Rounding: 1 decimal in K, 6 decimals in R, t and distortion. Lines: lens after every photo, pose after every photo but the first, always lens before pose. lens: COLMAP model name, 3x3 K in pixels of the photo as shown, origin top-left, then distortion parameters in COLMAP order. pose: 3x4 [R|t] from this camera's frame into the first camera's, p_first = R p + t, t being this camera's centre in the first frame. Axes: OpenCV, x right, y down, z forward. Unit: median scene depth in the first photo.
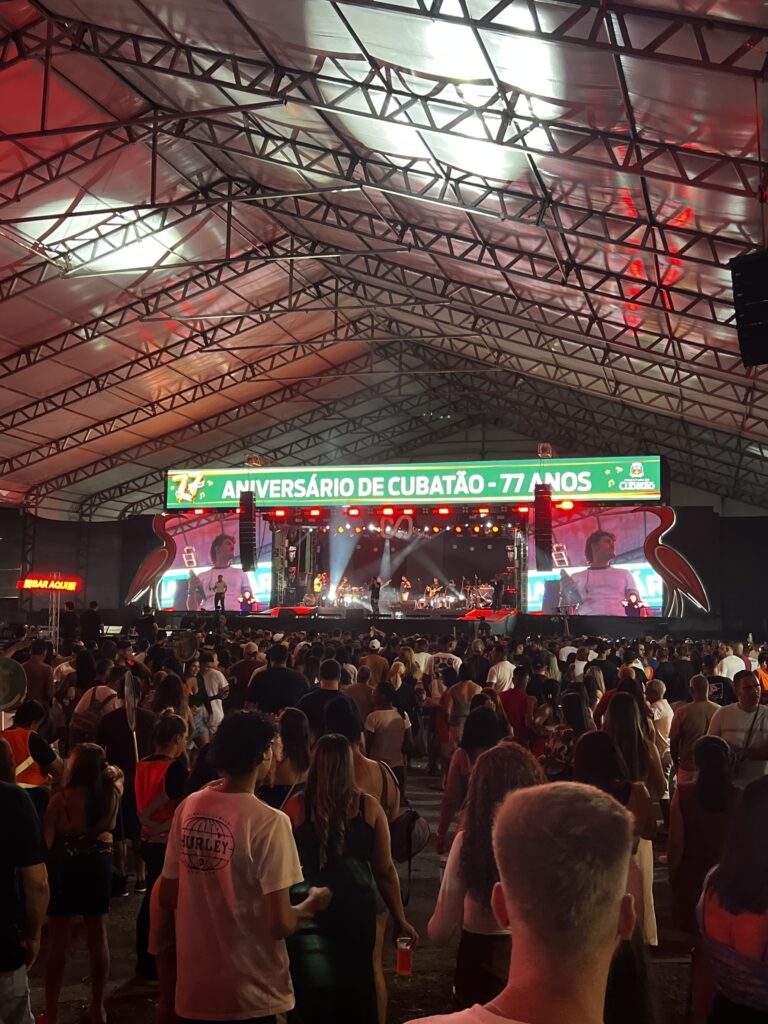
lens RADIAL K [[1100.9, 0, 384.1], [0, 1100.9, 512.1], [0, 0, 1]] dist [0.018704, 0.000000]
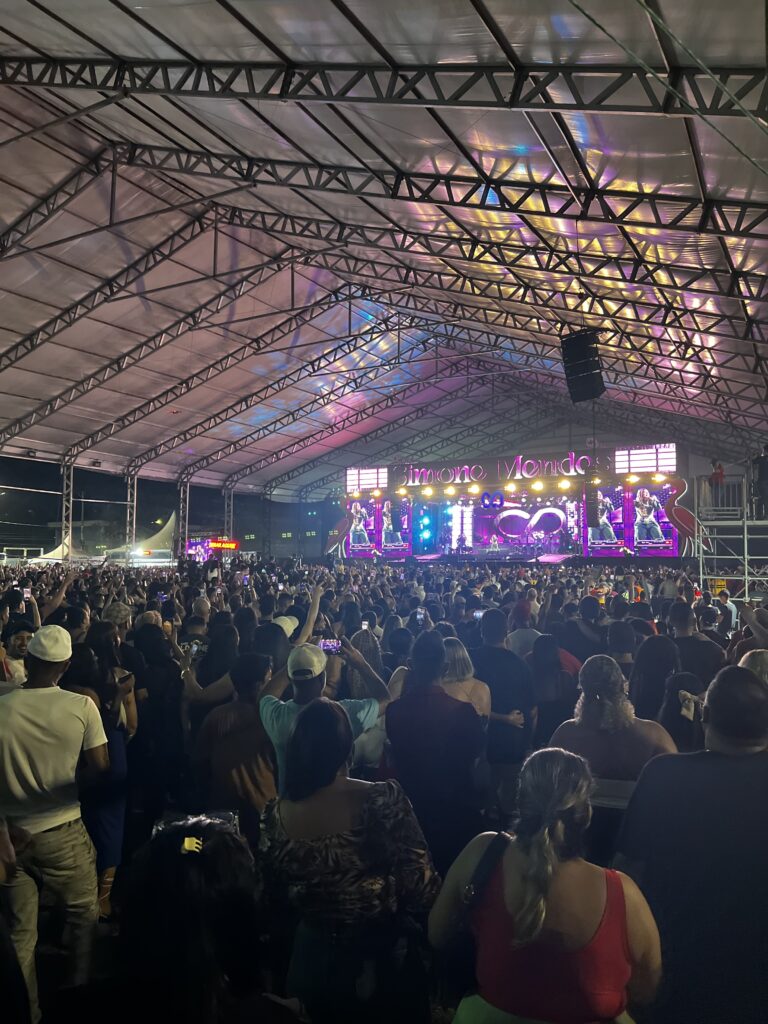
lens RADIAL K [[782.8, 0, 383.5], [0, 782.8, 512.0], [0, 0, 1]] dist [0.065281, 0.000875]
pose [[0.972208, -0.033023, -0.231780, 0.116577], [0.040668, 0.998772, 0.028280, -0.005572], [0.230561, -0.036920, 0.972357, -0.067685]]
